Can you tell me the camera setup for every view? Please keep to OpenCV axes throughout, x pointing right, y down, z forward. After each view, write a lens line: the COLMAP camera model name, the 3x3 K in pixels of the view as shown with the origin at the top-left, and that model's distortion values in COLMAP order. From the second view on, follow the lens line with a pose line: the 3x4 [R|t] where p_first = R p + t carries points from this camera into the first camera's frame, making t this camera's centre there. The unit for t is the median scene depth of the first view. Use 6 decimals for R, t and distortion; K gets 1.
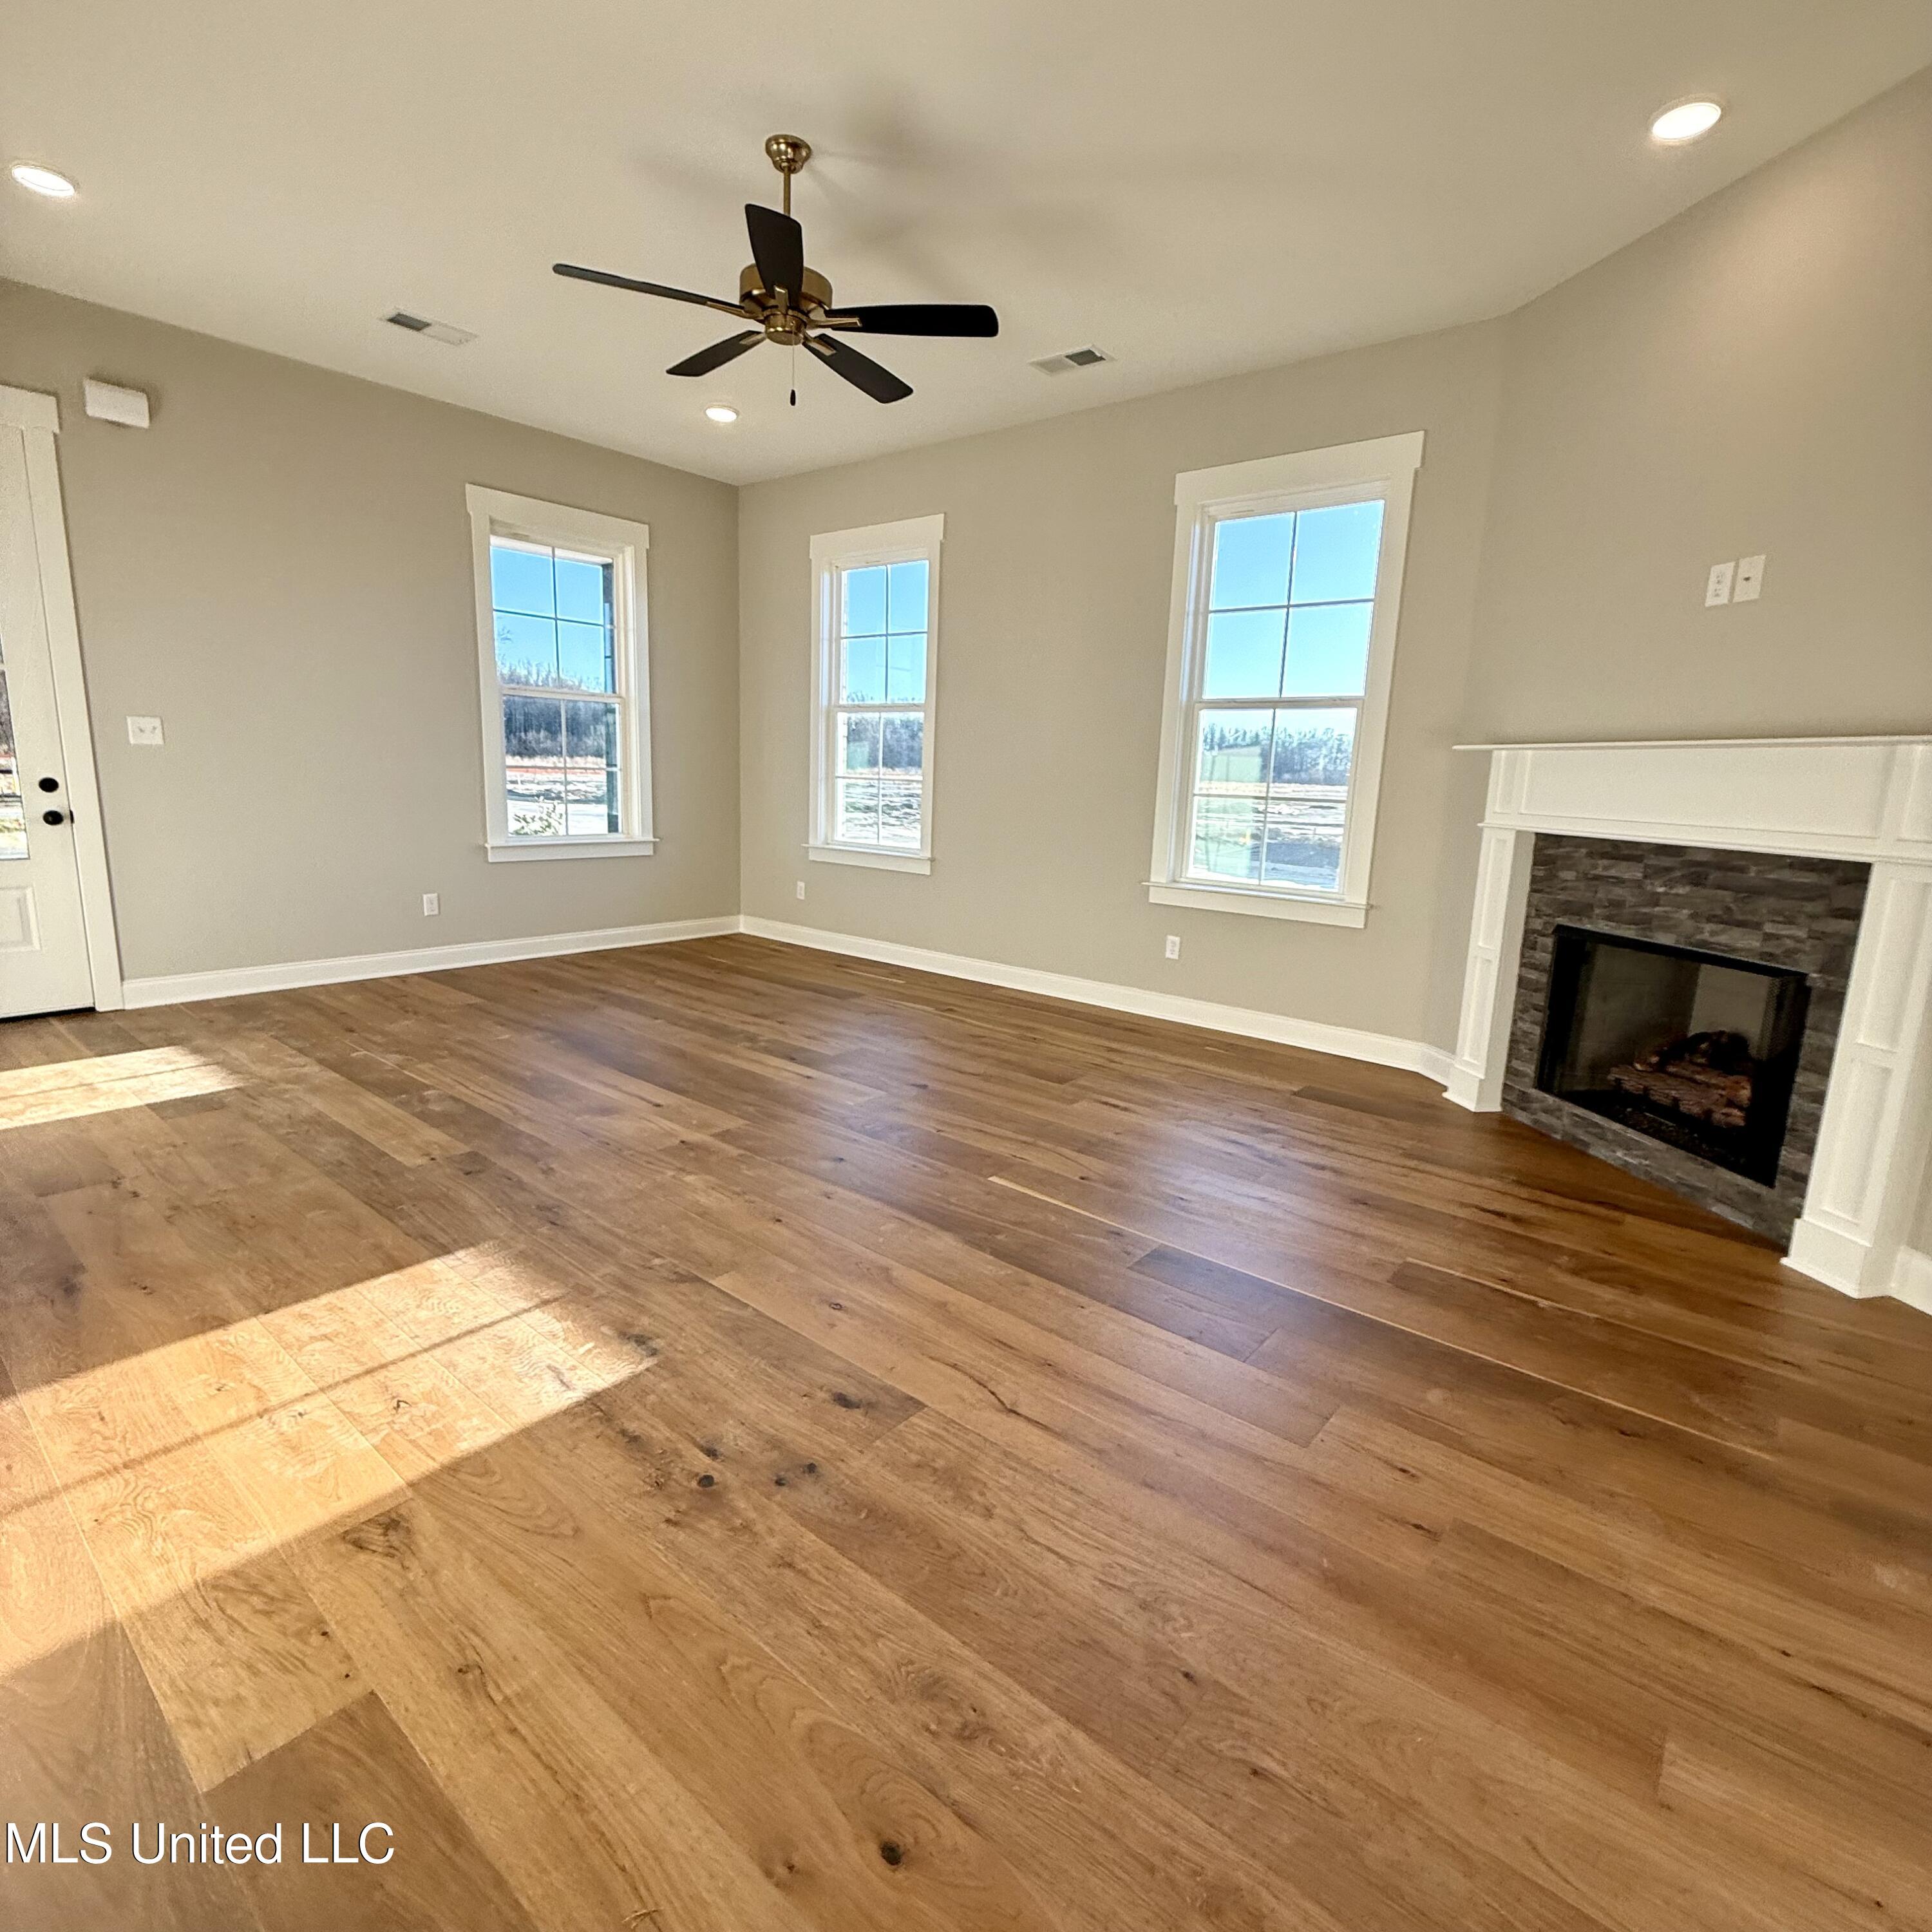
lens RADIAL K [[1016.5, 0, 966.0], [0, 1016.5, 966.0], [0, 0, 1]] dist [-0.003058, -0.001299]
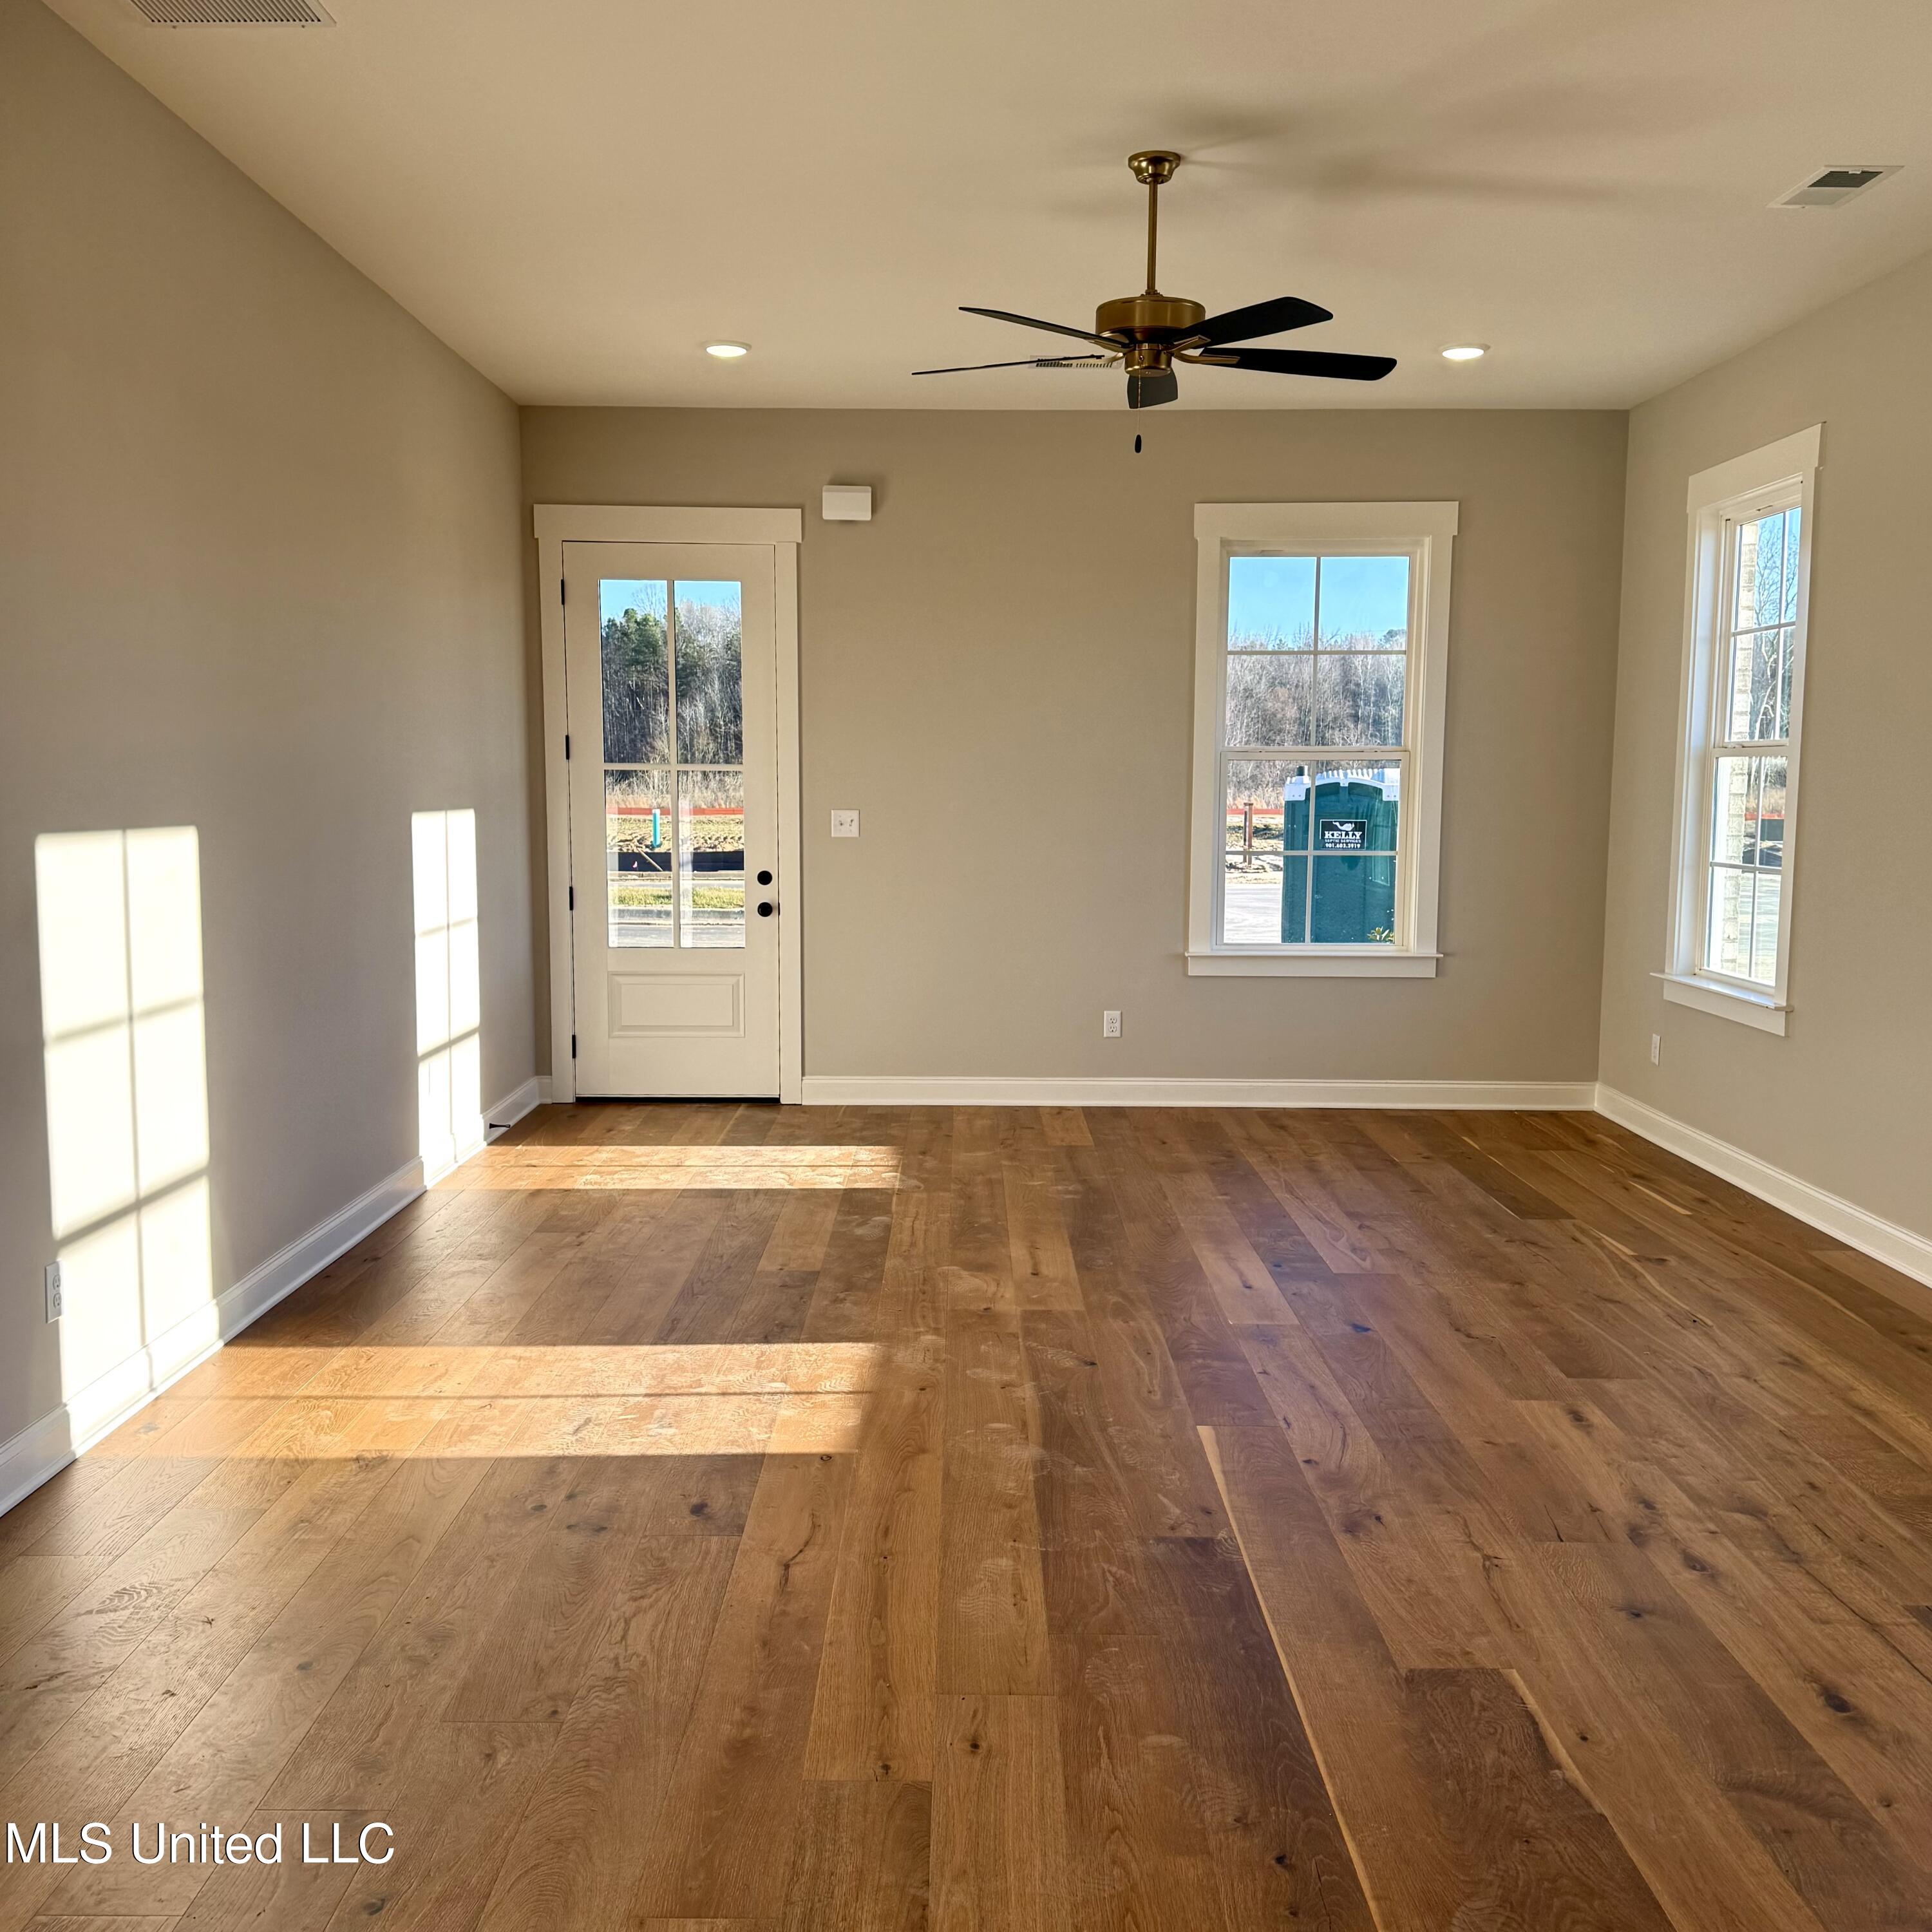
lens RADIAL K [[1822.2, 0, 970.2], [0, 1822.2, 988.5], [0, 0, 1]] dist [0.168569, -0.345015]
pose [[0.643595, 0.056191, -0.763301, 0.763498], [-0.130456, 0.990761, -0.037061, -0.030114], [0.754166, 0.123430, 0.644980, -0.030304]]
